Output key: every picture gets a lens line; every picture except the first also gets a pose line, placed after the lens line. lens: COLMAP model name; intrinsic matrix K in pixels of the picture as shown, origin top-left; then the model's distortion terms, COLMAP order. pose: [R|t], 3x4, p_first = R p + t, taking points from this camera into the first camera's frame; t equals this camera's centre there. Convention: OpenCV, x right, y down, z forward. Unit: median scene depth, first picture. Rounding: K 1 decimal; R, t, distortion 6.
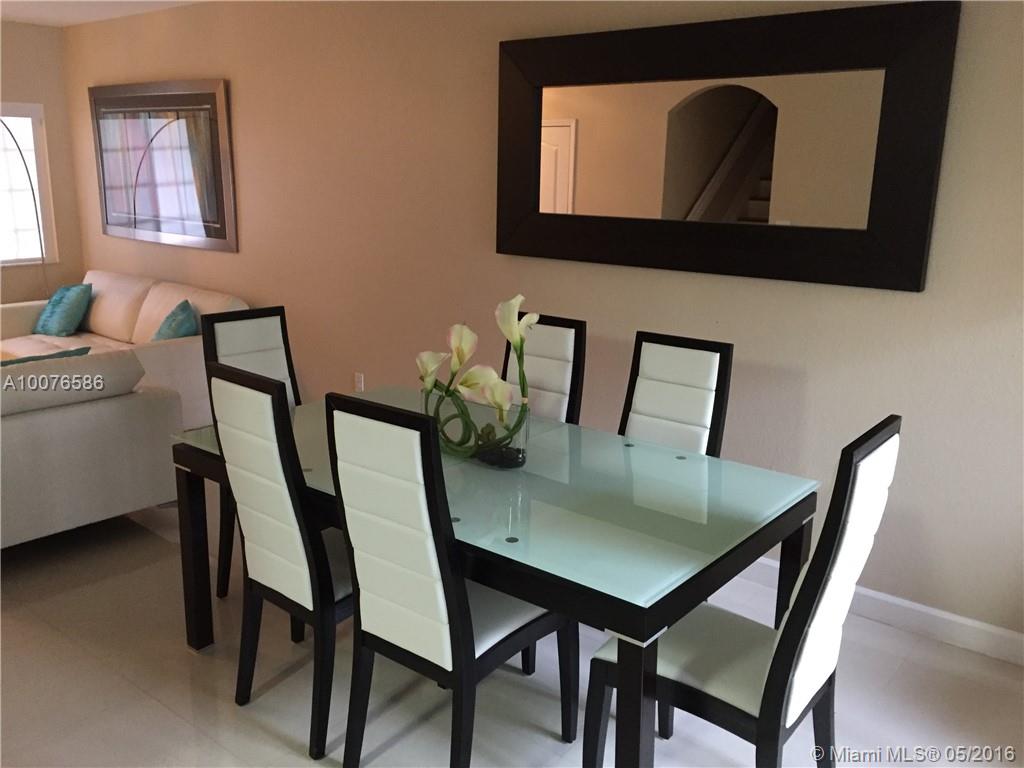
lens RADIAL K [[897.0, 0, 526.1], [0, 897.0, 388.2], [0, 0, 1]] dist [0.069394, -0.090035]
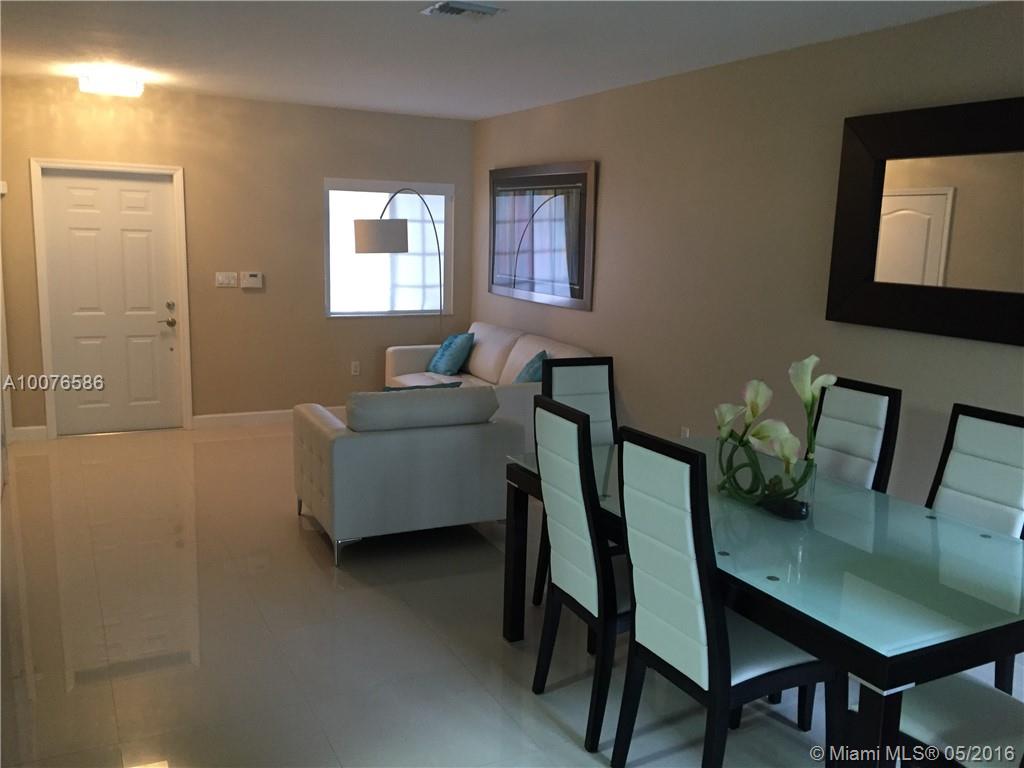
lens RADIAL K [[897.0, 0, 516.3], [0, 897.0, 387.3], [0, 0, 1]] dist [0.069394, -0.090035]
pose [[0.915109, 0.075200, -0.396132, 0.075388], [-0.104298, 0.993165, -0.052402, 0.020129], [0.389484, 0.089269, 0.916697, -0.085483]]
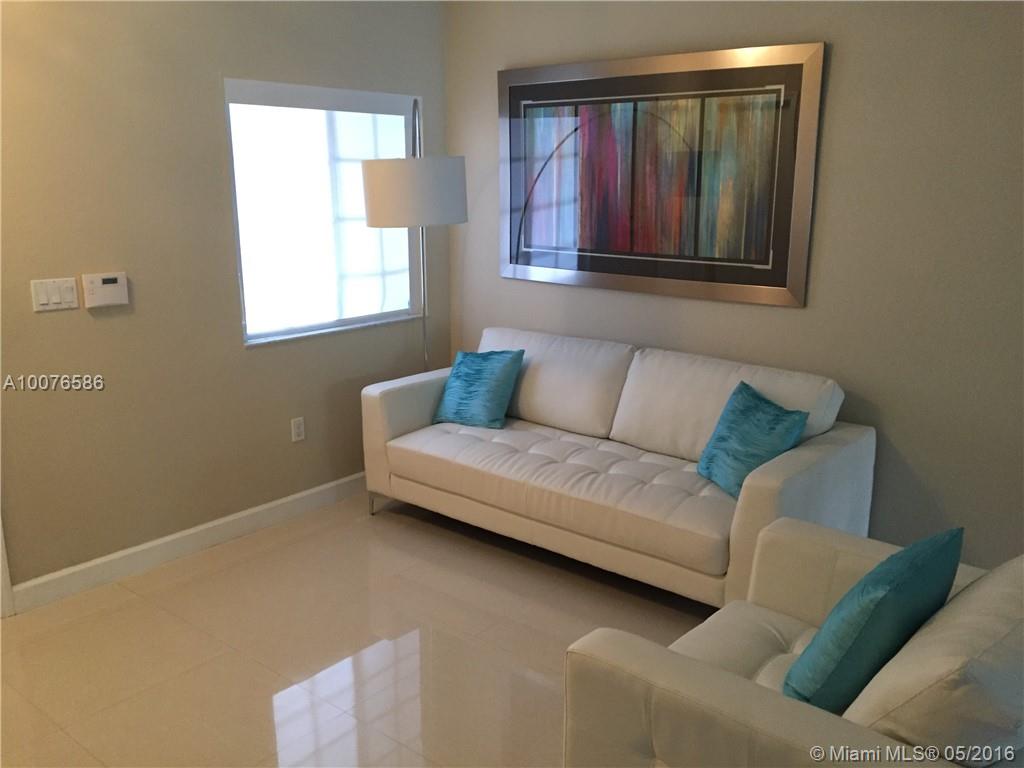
lens RADIAL K [[897.0, 0, 481.9], [0, 897.0, 360.0], [0, 0, 1]] dist [0.069394, -0.090035]
pose [[0.999588, -0.016275, -0.023632, -0.913313], [0.015628, 0.999505, -0.027296, -0.164232], [0.024064, 0.026915, 0.999348, 0.572086]]
